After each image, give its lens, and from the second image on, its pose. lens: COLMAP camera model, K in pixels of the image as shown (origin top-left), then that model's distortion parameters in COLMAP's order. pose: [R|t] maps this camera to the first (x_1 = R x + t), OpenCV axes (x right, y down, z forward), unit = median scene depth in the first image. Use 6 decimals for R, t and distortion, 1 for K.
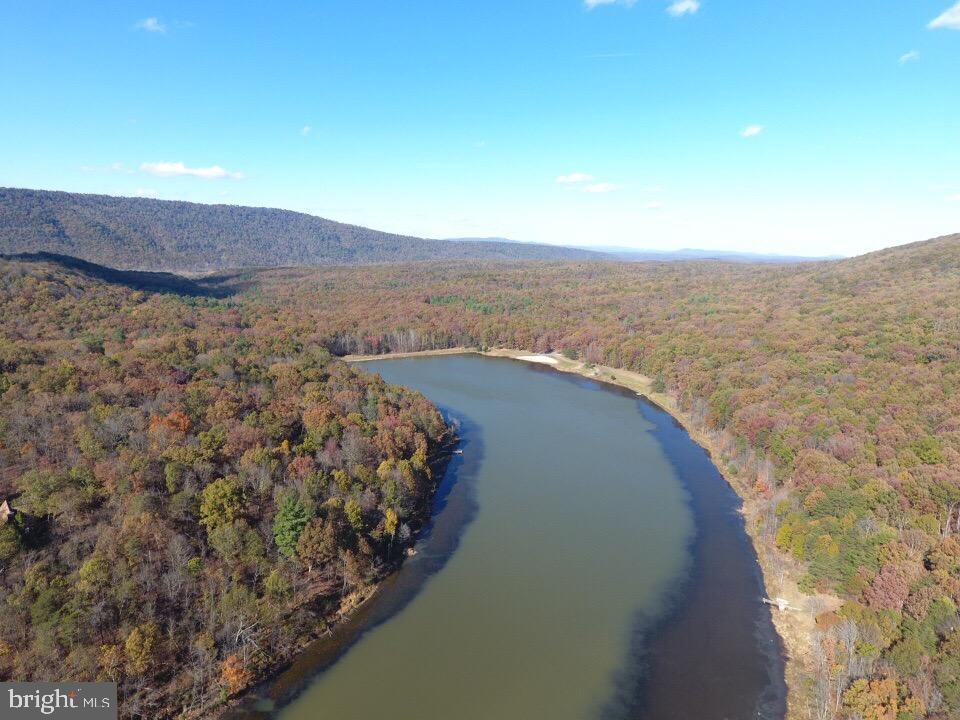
lens RADIAL K [[559.3, 0, 480.0], [0, 559.3, 360.0], [0, 0, 1]] dist [0.005364, -0.001980]
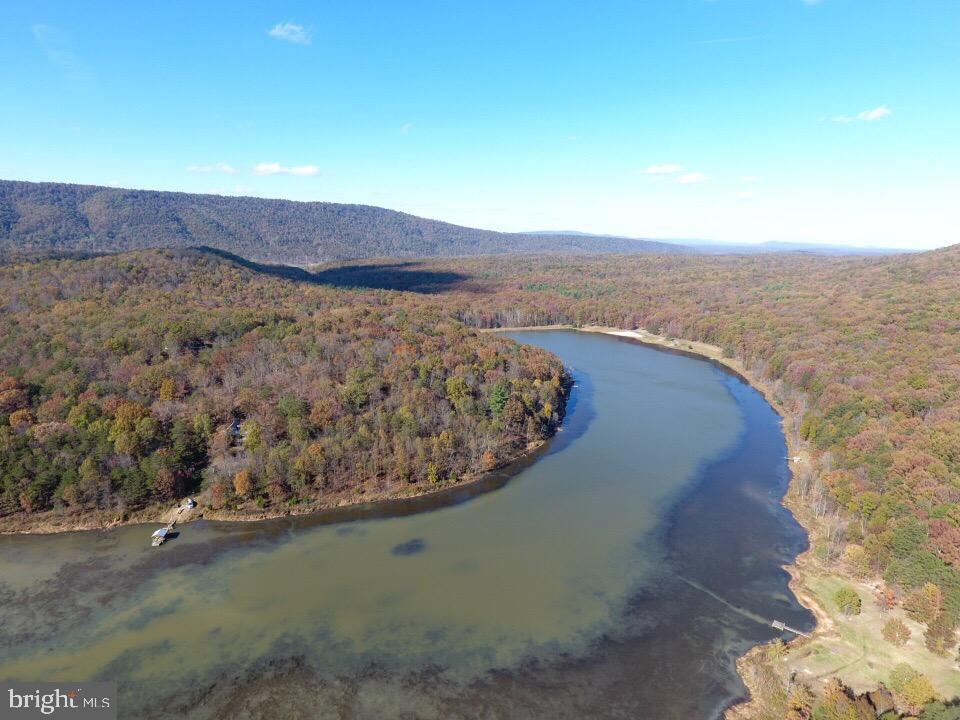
lens RADIAL K [[559.3, 0, 480.0], [0, 559.3, 360.0], [0, 0, 1]] dist [0.005364, -0.001980]
pose [[0.992110, 0.022050, -0.123419, -0.051642], [-0.020662, 0.999708, 0.012522, 0.042056], [0.123659, -0.009873, 0.992276, -0.210631]]
